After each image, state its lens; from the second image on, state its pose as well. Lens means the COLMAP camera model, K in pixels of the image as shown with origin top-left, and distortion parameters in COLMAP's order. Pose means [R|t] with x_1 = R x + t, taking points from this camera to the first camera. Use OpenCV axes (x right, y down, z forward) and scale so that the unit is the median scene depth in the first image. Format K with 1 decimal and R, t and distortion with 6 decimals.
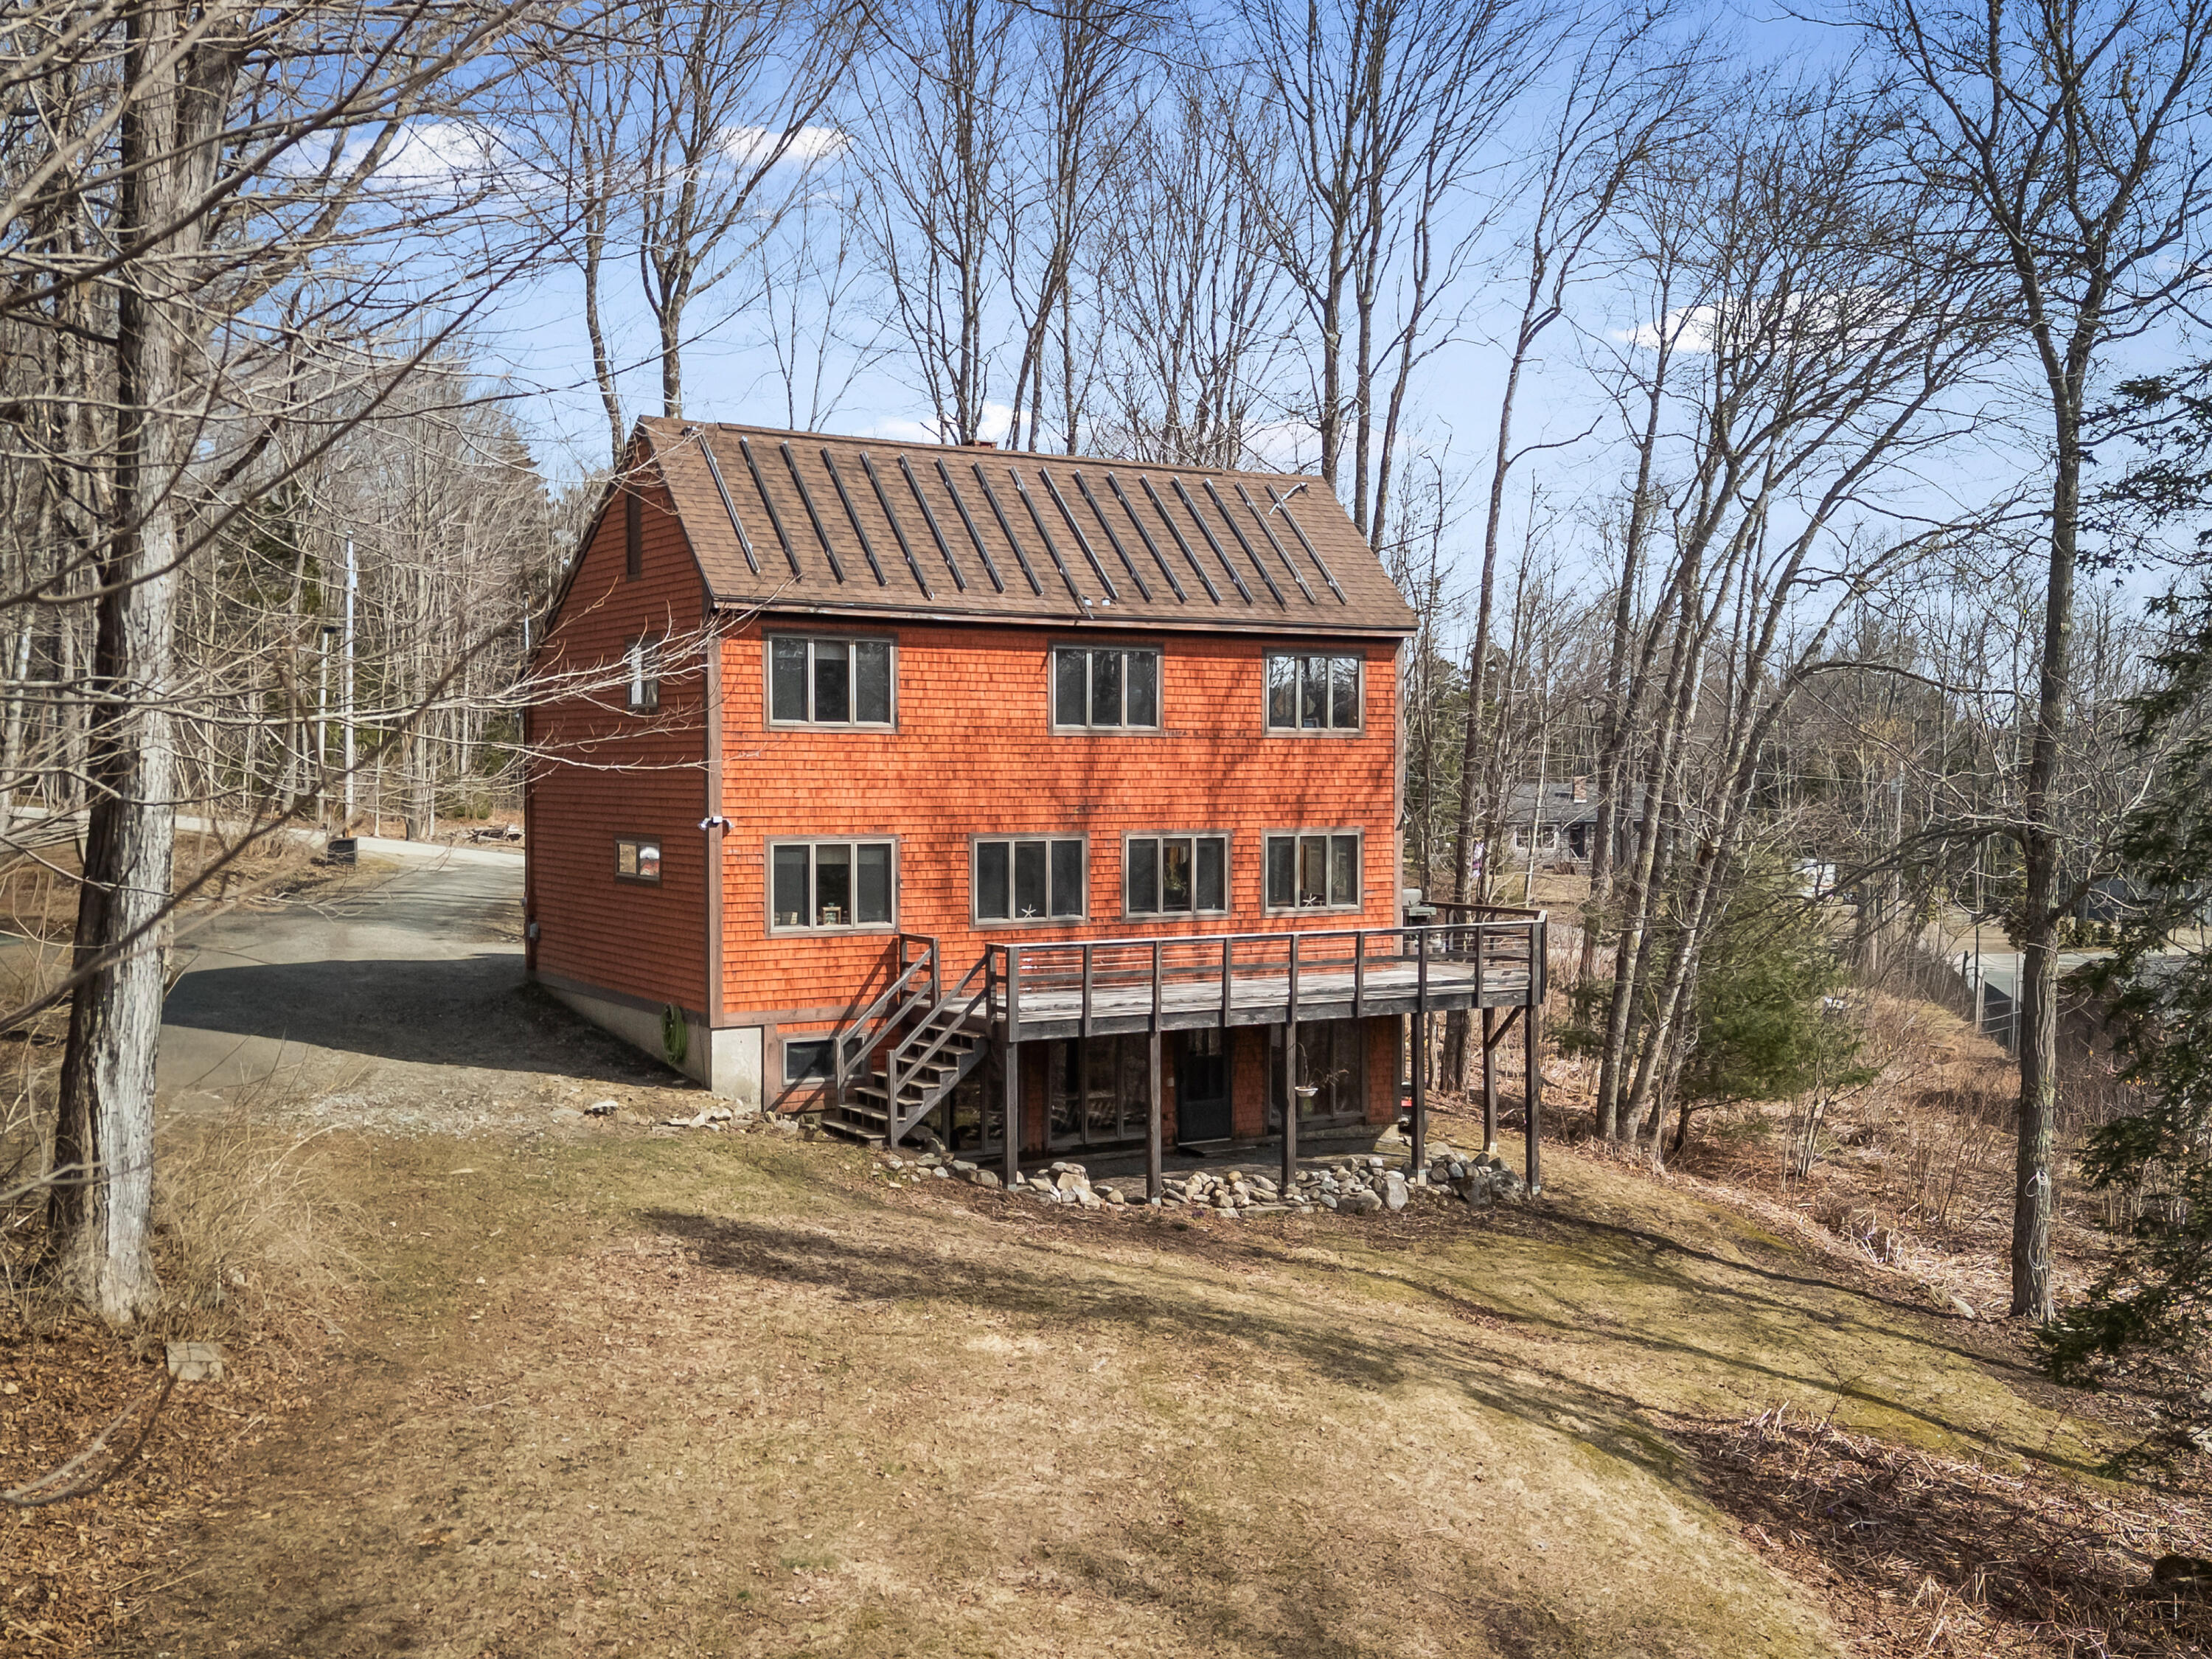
lens RADIAL K [[2131.8, 0, 1106.0], [0, 2131.8, 829.5], [0, 0, 1]] dist [0.137897, -0.004542]
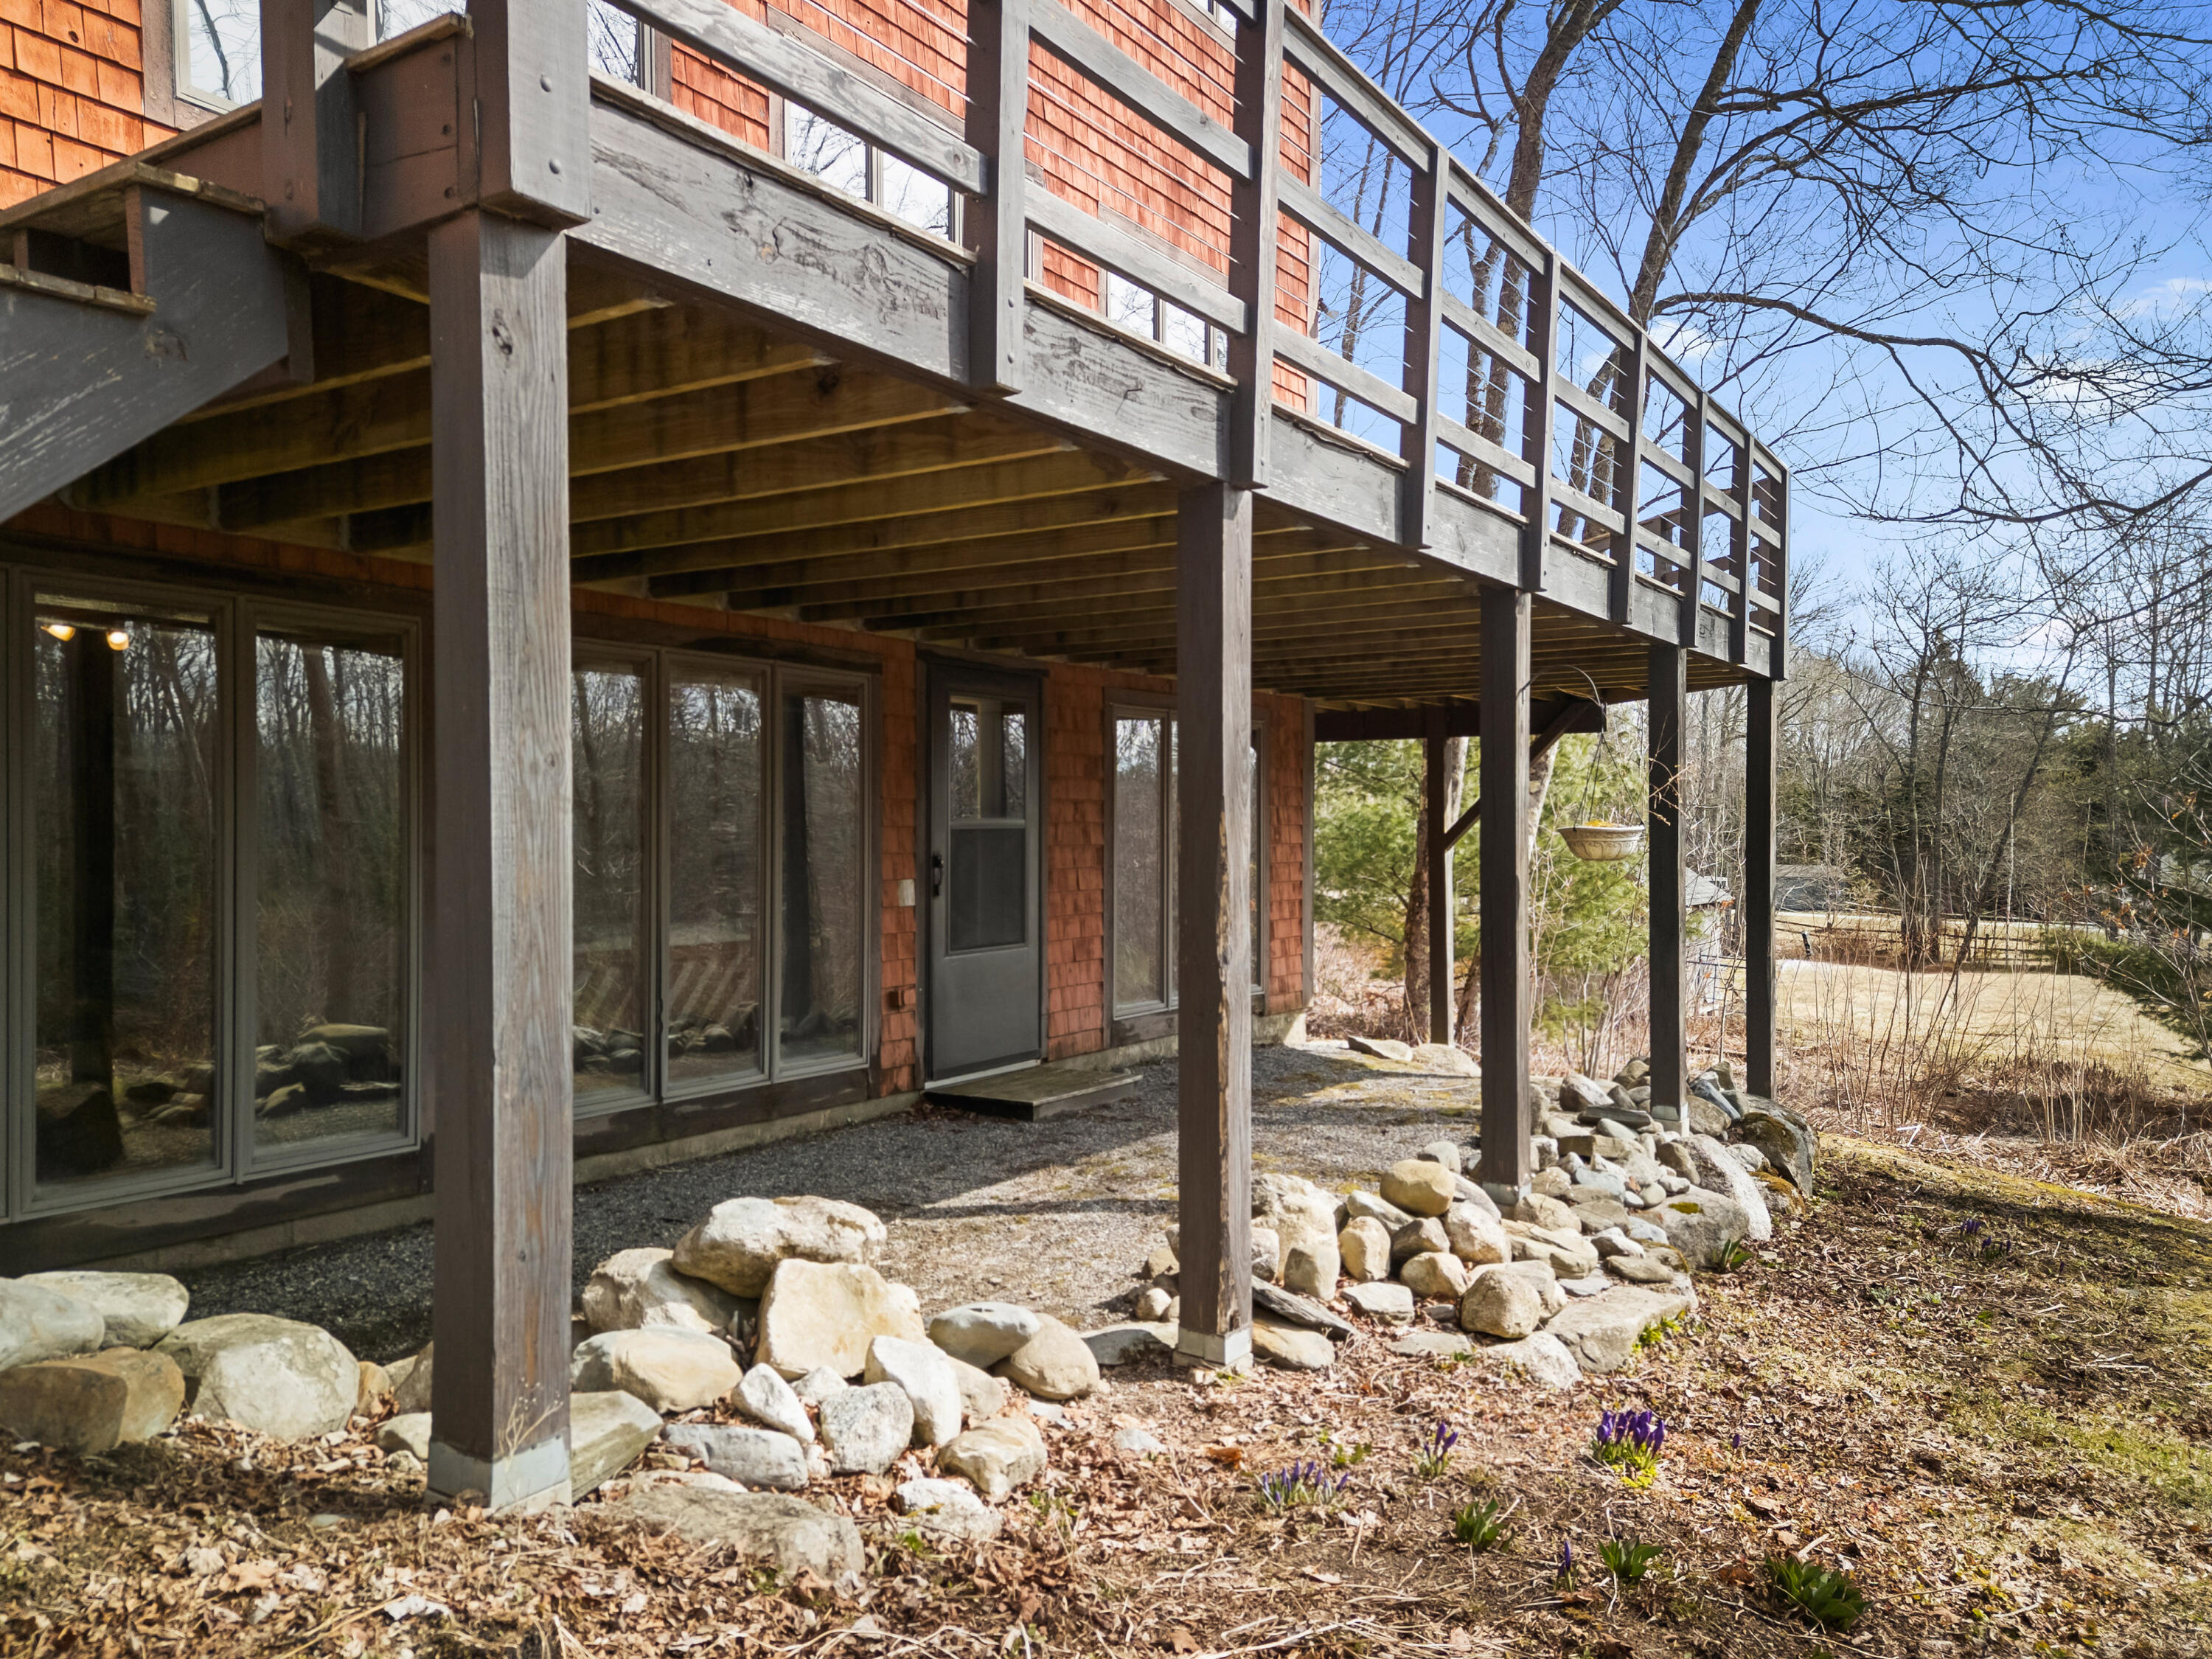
lens RADIAL K [[1639.4, 0, 1106.0], [0, 1639.4, 829.5], [0, 0, 1]] dist [0.087537, -0.062181]
pose [[0.904634, -0.000514, 0.426190, -0.051206], [0.010461, 0.999725, -0.020998, 0.126920], [-0.426062, 0.023454, 0.904390, 0.854274]]
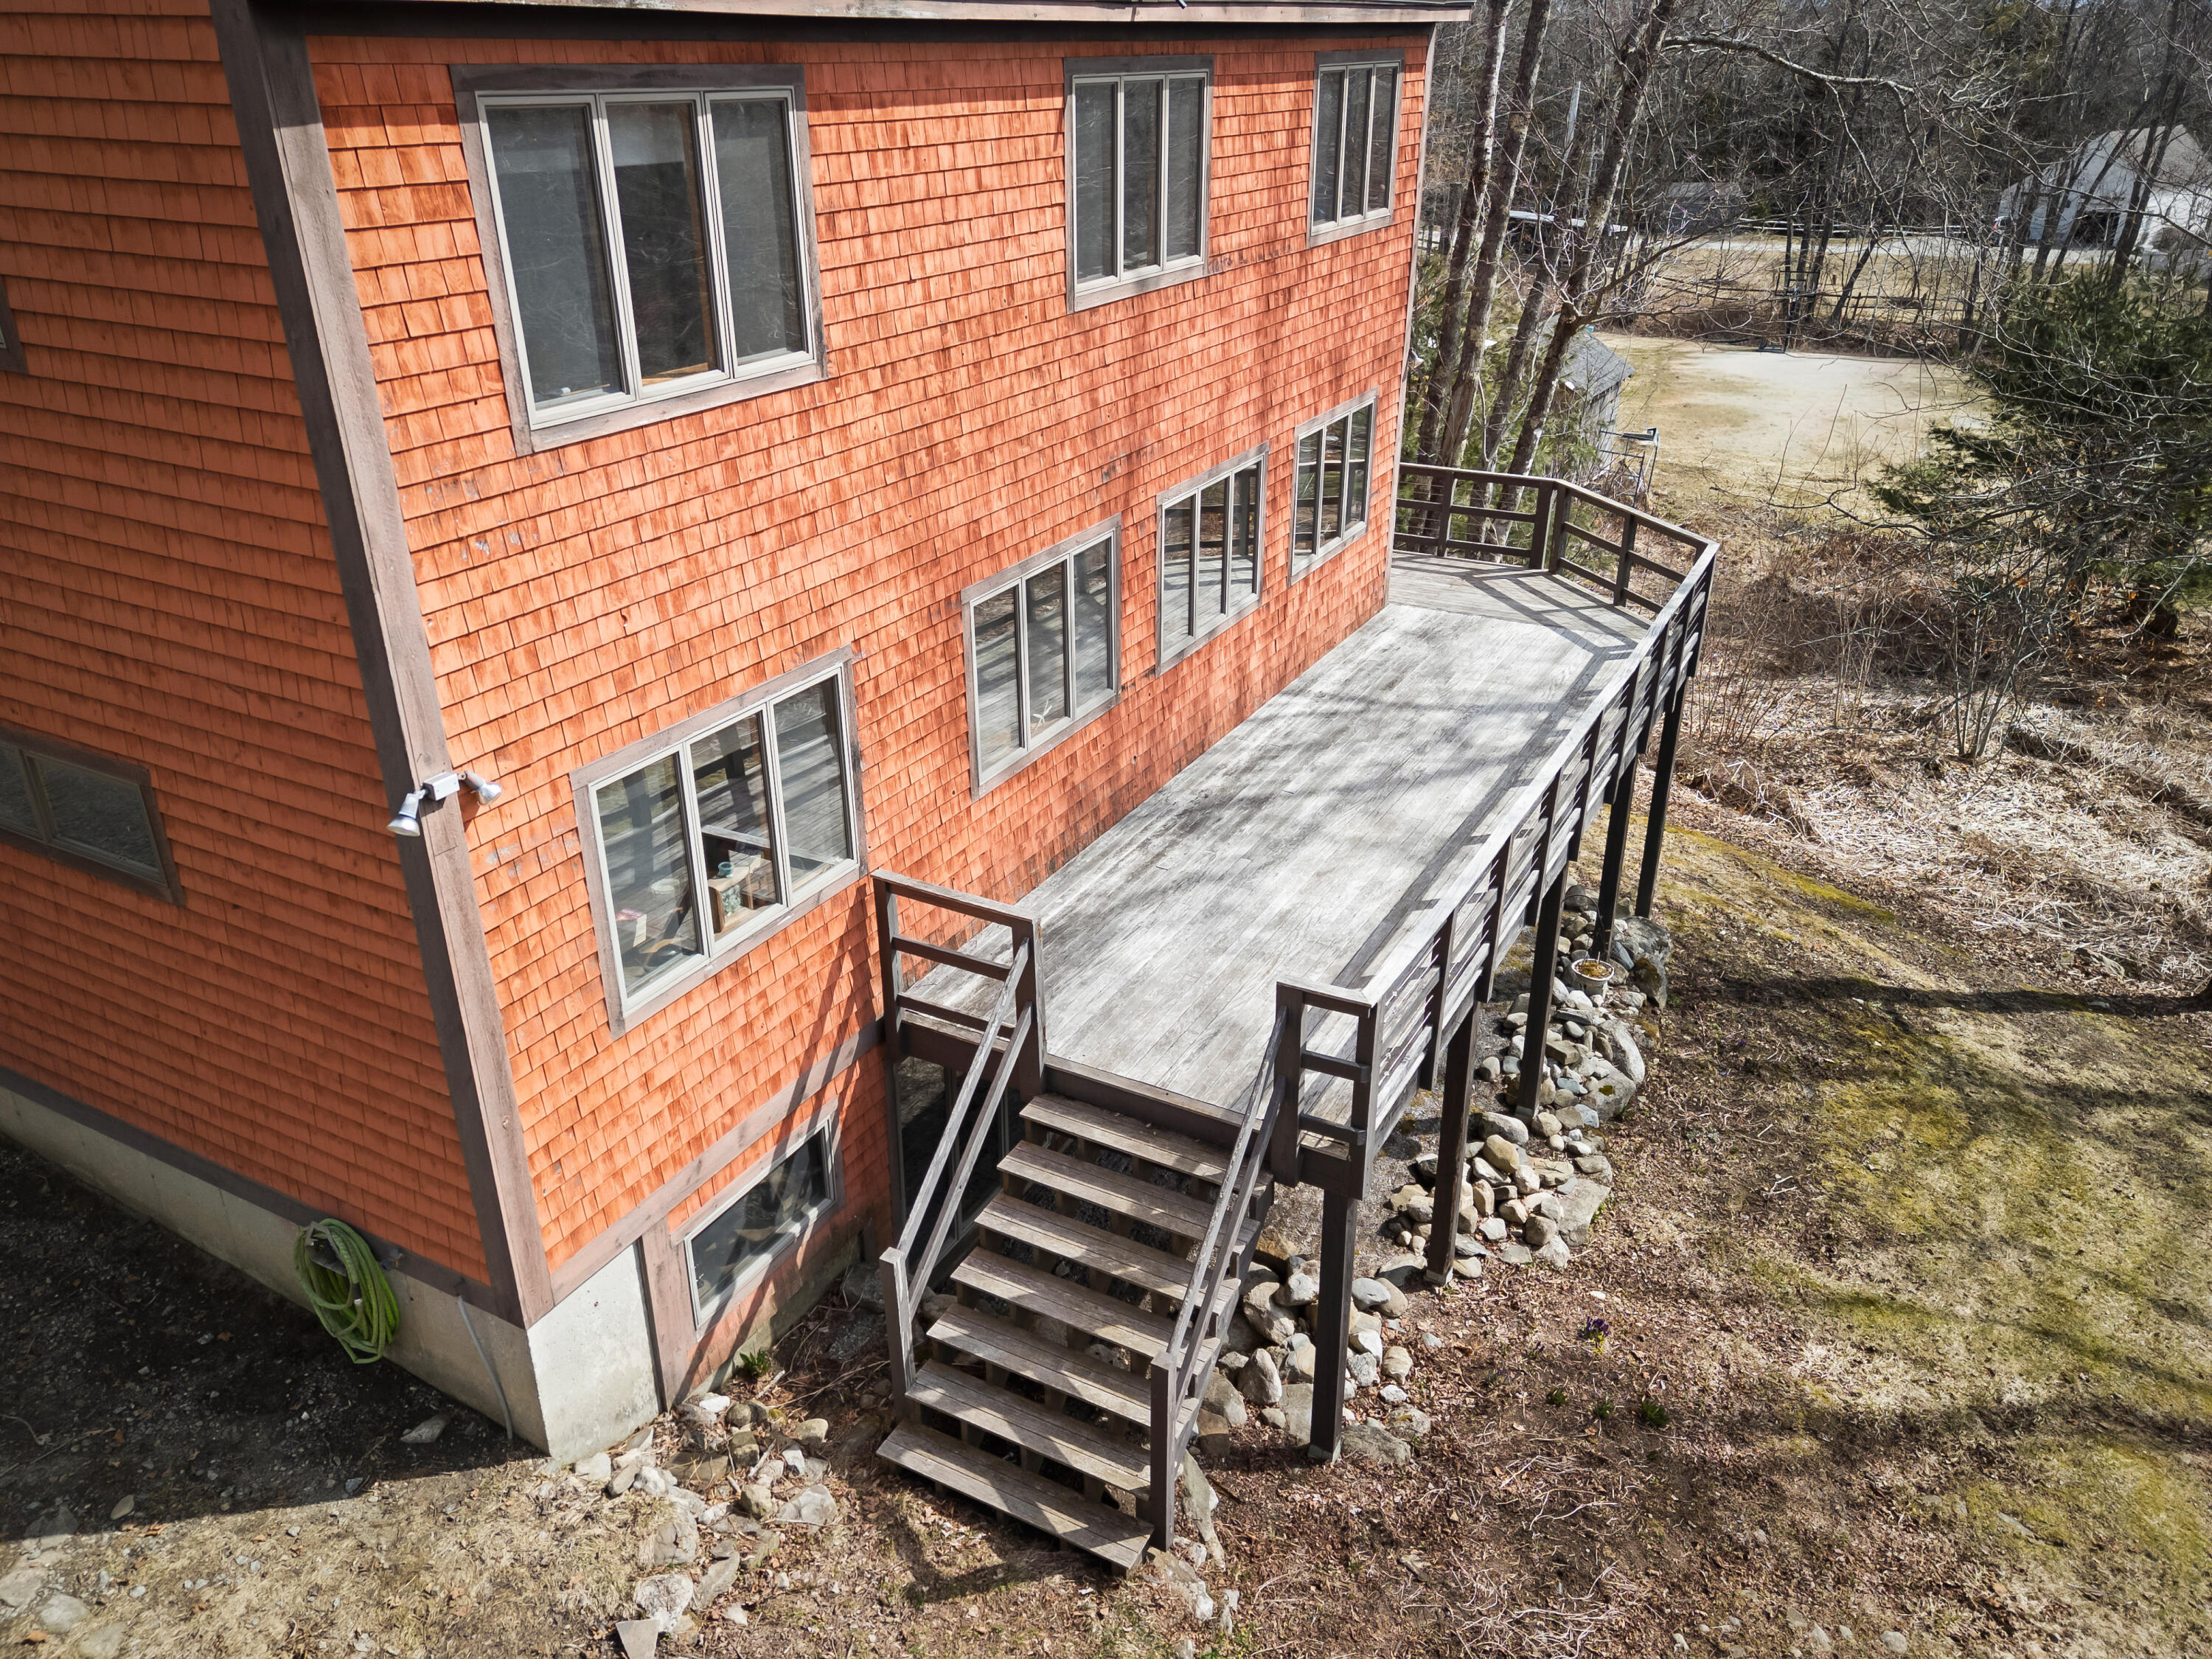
lens RADIAL K [[1616.2, 0, 1106.0], [0, 1616.2, 829.5], [0, 0, 1]] dist [0.085228, -0.059493]
pose [[0.869841, -0.216375, 0.443349, -0.199061], [0.017153, 0.911404, 0.411154, -0.089634], [-0.493033, -0.350034, 0.796489, 0.751624]]
